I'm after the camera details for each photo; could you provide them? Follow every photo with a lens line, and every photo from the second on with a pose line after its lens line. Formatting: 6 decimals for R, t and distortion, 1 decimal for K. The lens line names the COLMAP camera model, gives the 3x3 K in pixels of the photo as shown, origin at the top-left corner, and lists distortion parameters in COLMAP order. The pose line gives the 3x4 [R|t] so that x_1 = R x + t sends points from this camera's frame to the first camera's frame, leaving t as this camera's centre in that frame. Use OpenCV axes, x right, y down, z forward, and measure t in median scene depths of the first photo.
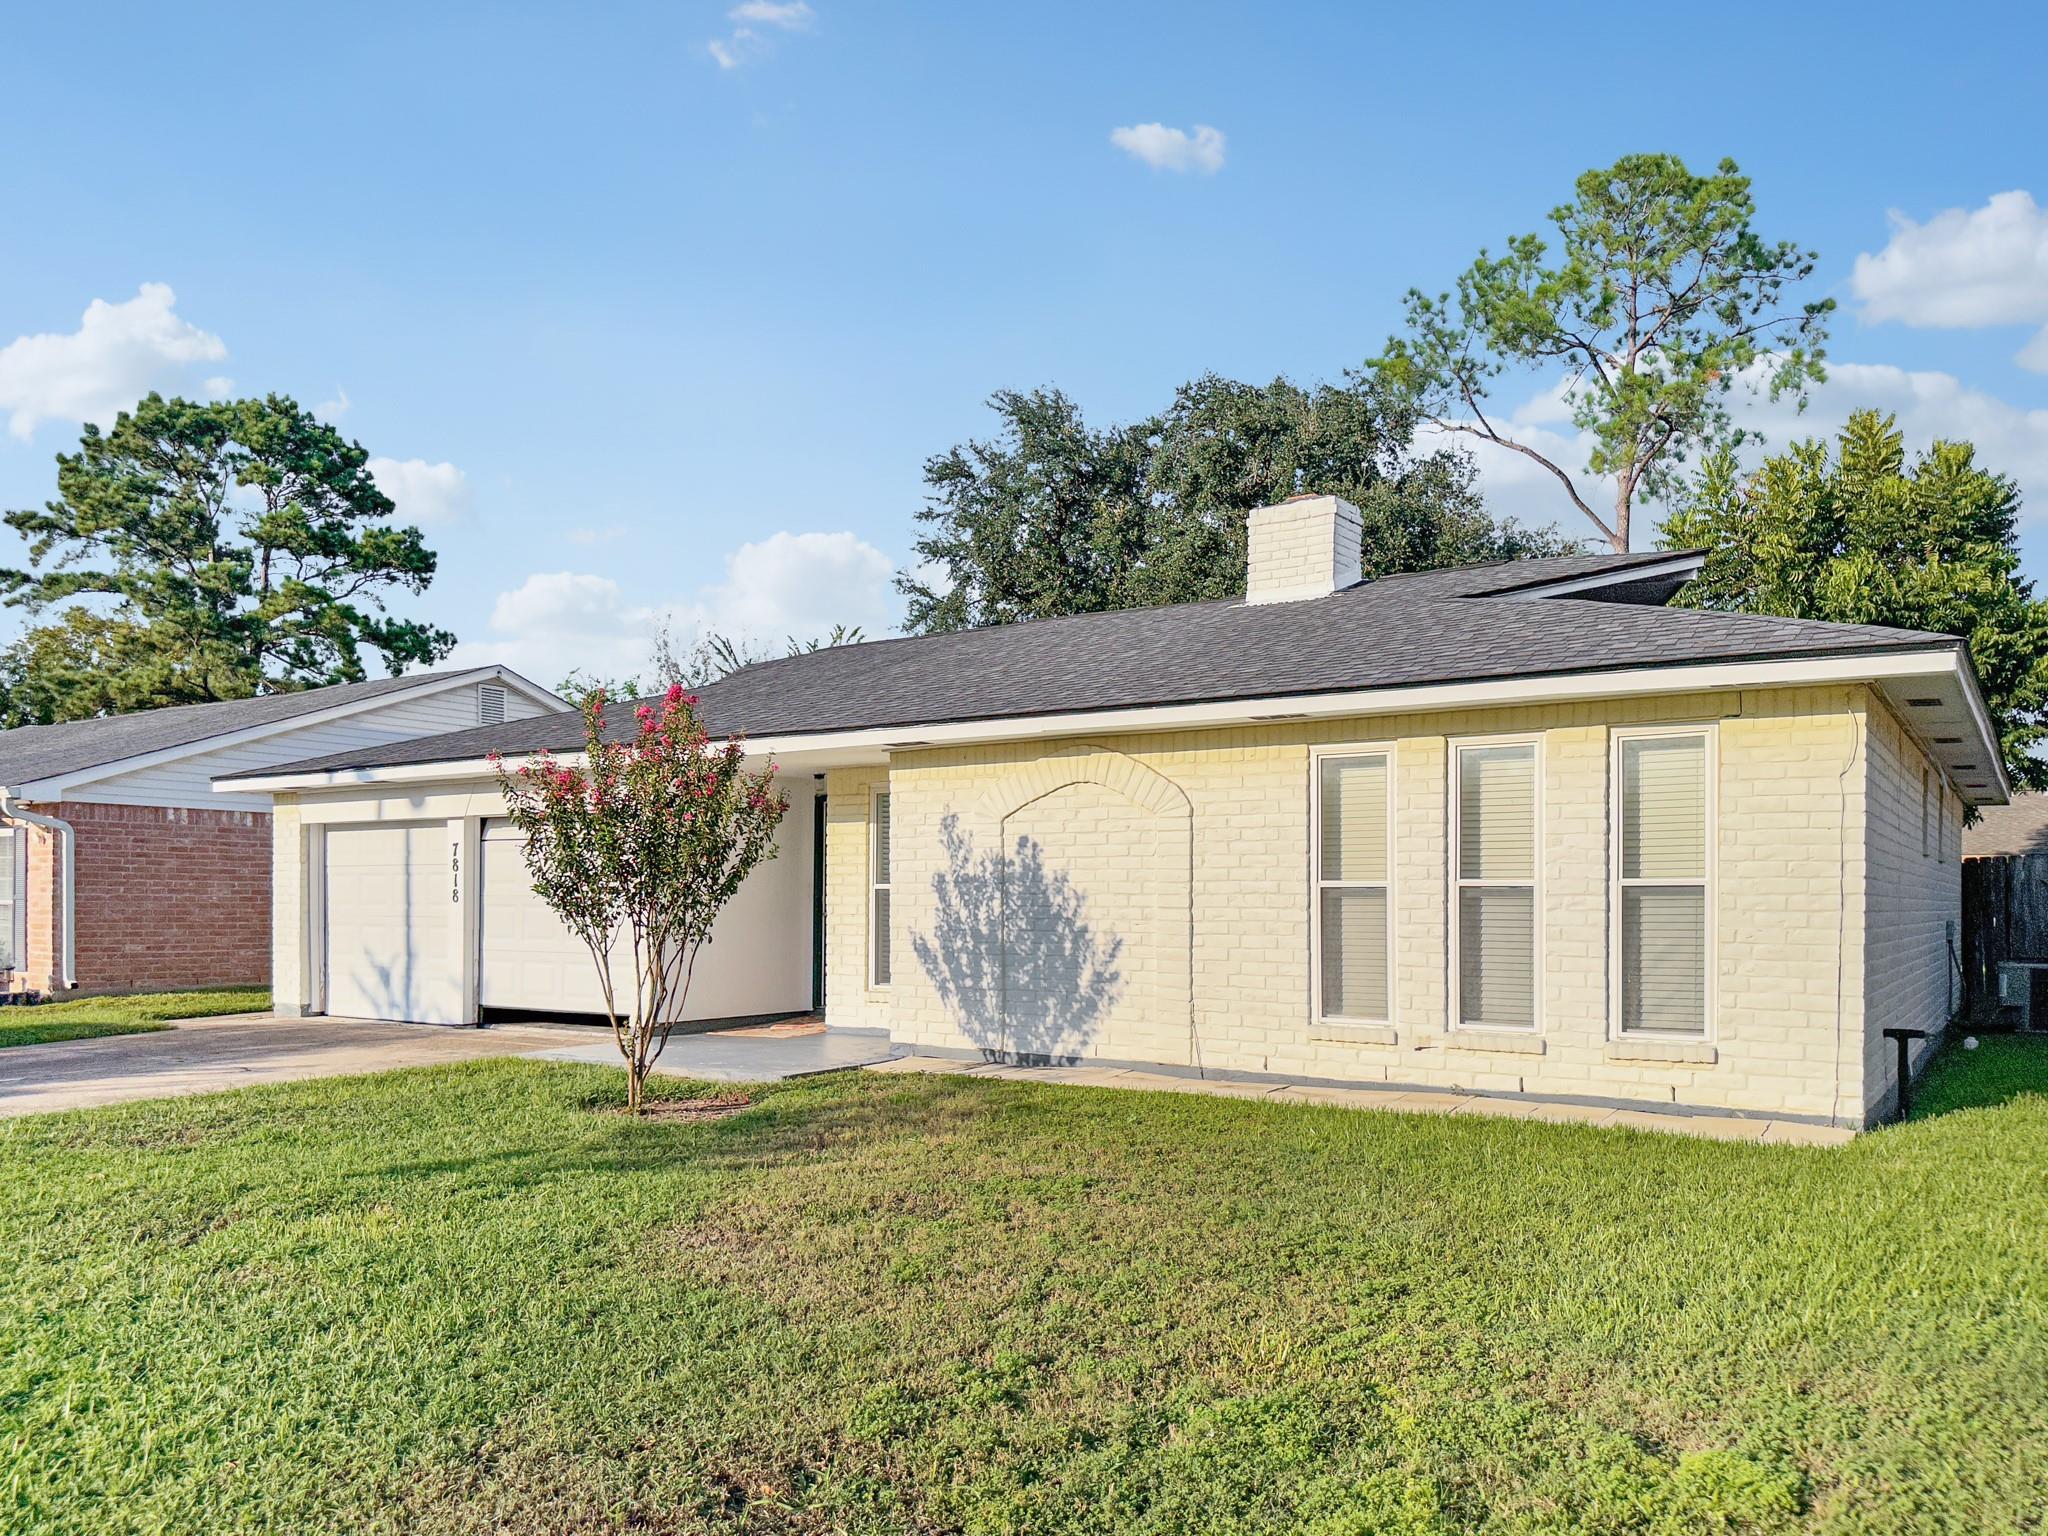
lens RADIAL K [[1479.1, 0, 1029.6], [0, 1479.1, 913.8], [0, 0, 1]] dist [0.008463, -0.001648]
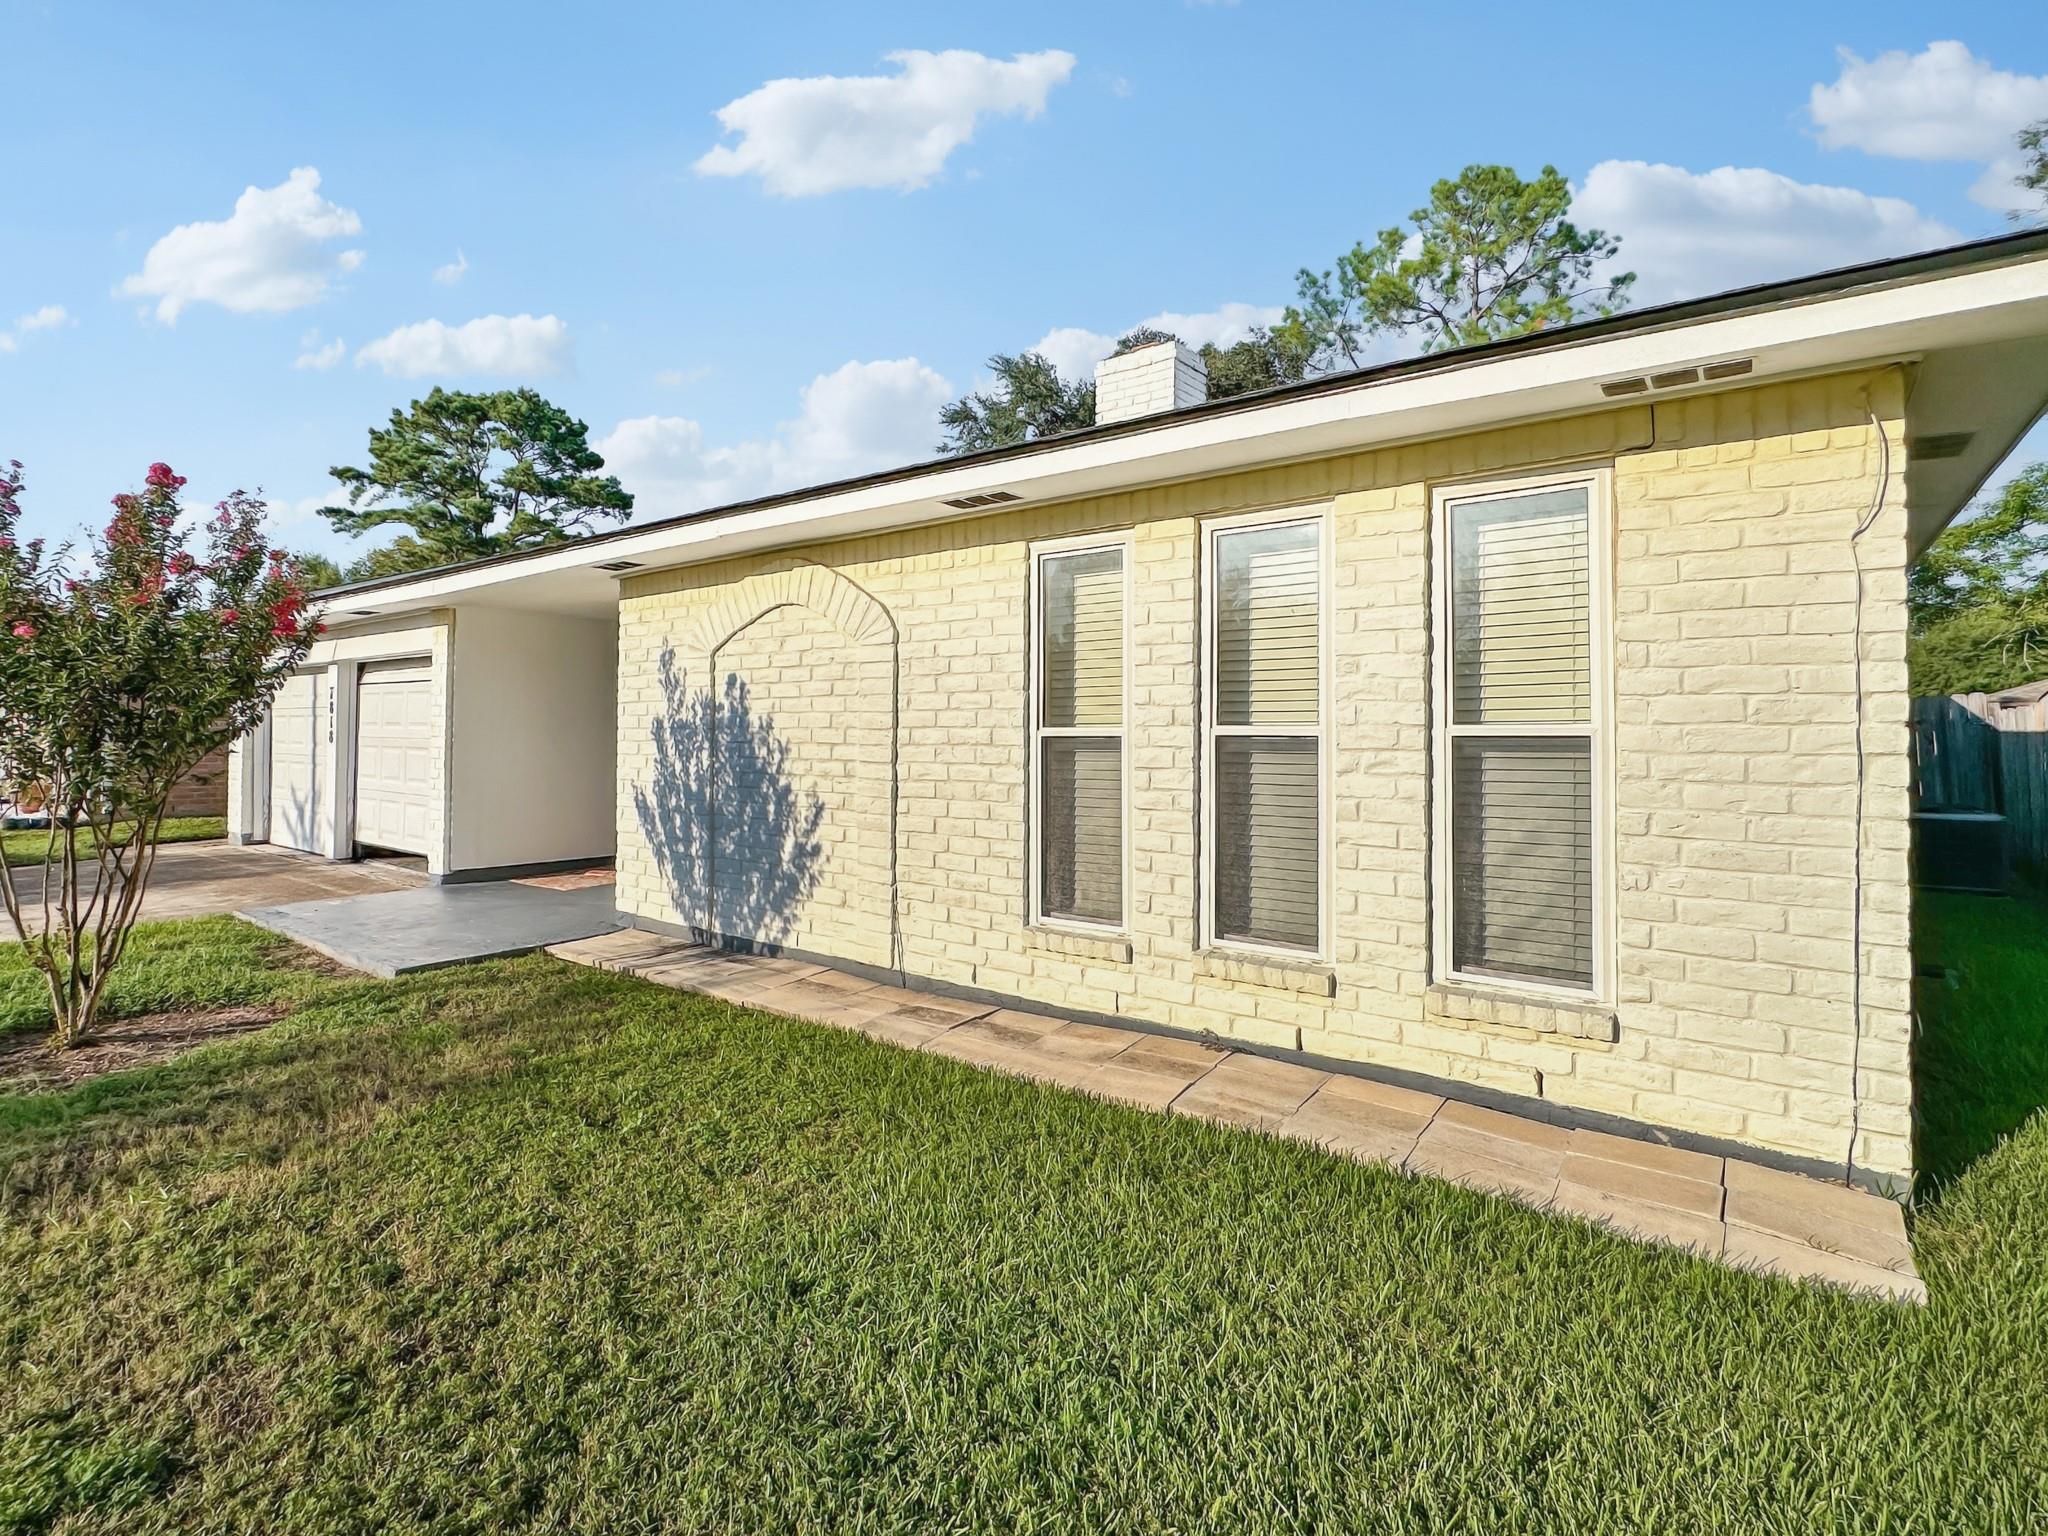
lens RADIAL K [[973.2, 0, 1023.5], [0, 973.2, 715.1], [0, 0, 1]] dist [-0.001008, 0.000336]
pose [[0.998530, 0.001640, -0.054176, 0.058075], [-0.003233, 0.999565, -0.029330, -0.003685], [0.054105, 0.029462, 0.998101, 0.139332]]
